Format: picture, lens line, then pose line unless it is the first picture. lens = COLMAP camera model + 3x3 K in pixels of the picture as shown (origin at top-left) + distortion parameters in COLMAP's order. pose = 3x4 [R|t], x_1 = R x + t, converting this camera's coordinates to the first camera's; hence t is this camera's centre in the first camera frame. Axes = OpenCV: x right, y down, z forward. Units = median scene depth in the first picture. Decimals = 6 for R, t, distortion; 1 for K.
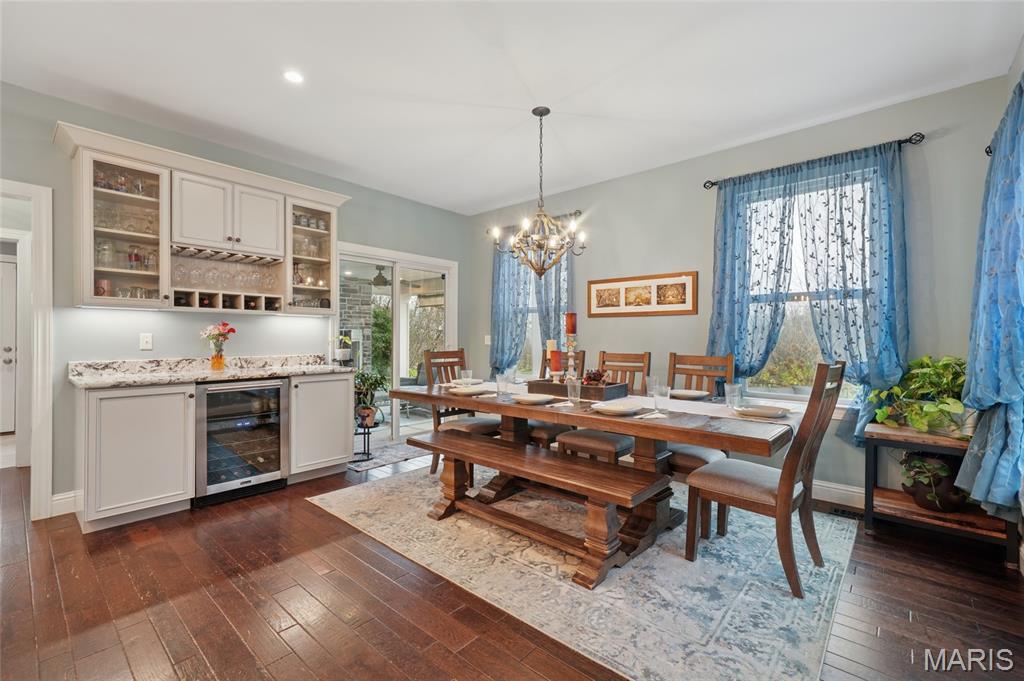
lens RADIAL K [[444.4, 0, 513.5], [0, 444.4, 338.7], [0, 0, 1]] dist [0.003171, -0.000094]
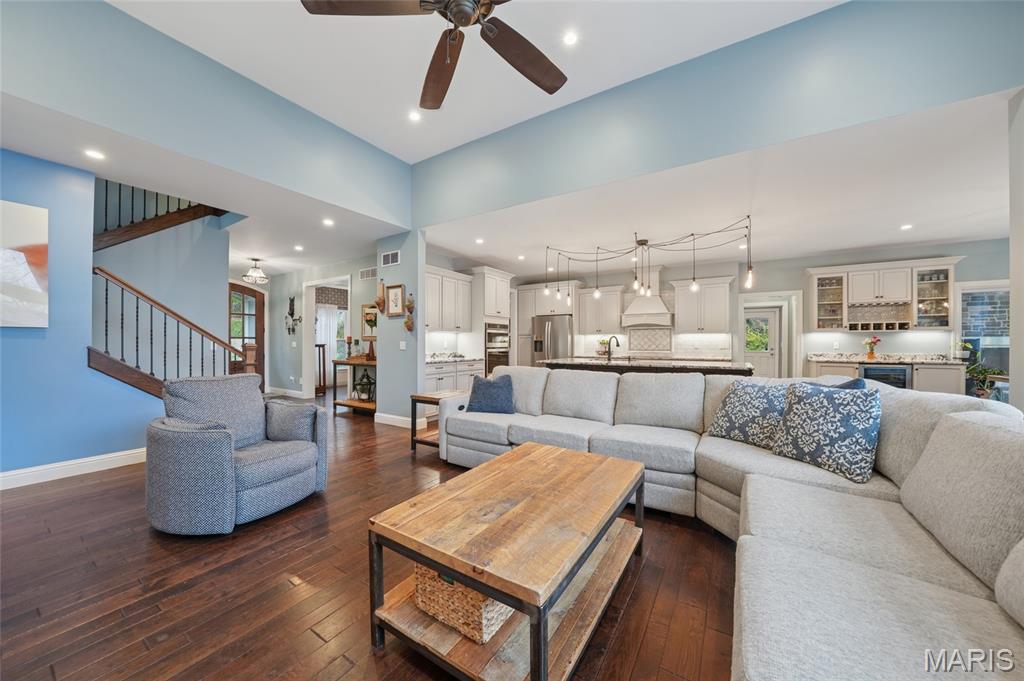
lens RADIAL K [[357.0, 0, 513.4], [0, 357.0, 346.0], [0, 0, 1]] dist [-0.017895, 0.000212]
pose [[0.162415, 0.005211, -0.986709, 0.745328], [-0.001316, 0.999986, 0.005064, 0.001741], [0.986722, 0.000476, 0.162420, -1.004787]]
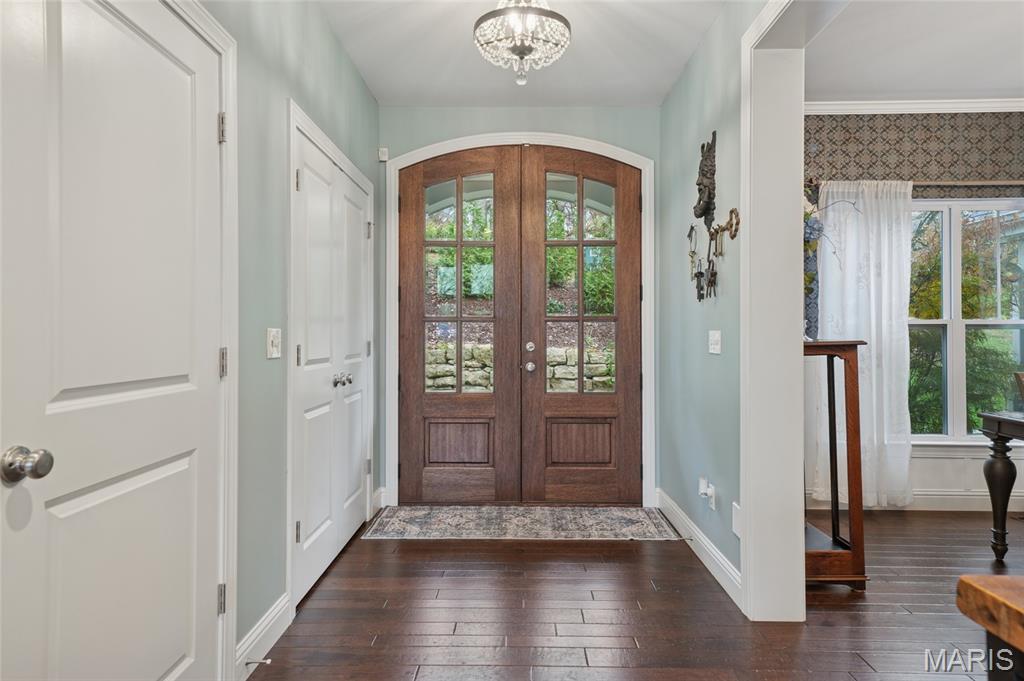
lens RADIAL K [[587.5, 0, 501.3], [0, 587.5, 342.3], [0, 0, 1]] dist [0.008394, -0.000655]
pose [[-0.760342, -0.004035, -0.649510, -0.956682], [-0.002339, 0.999991, -0.003475, 0.008311], [0.649518, -0.001123, -0.760345, -1.583954]]
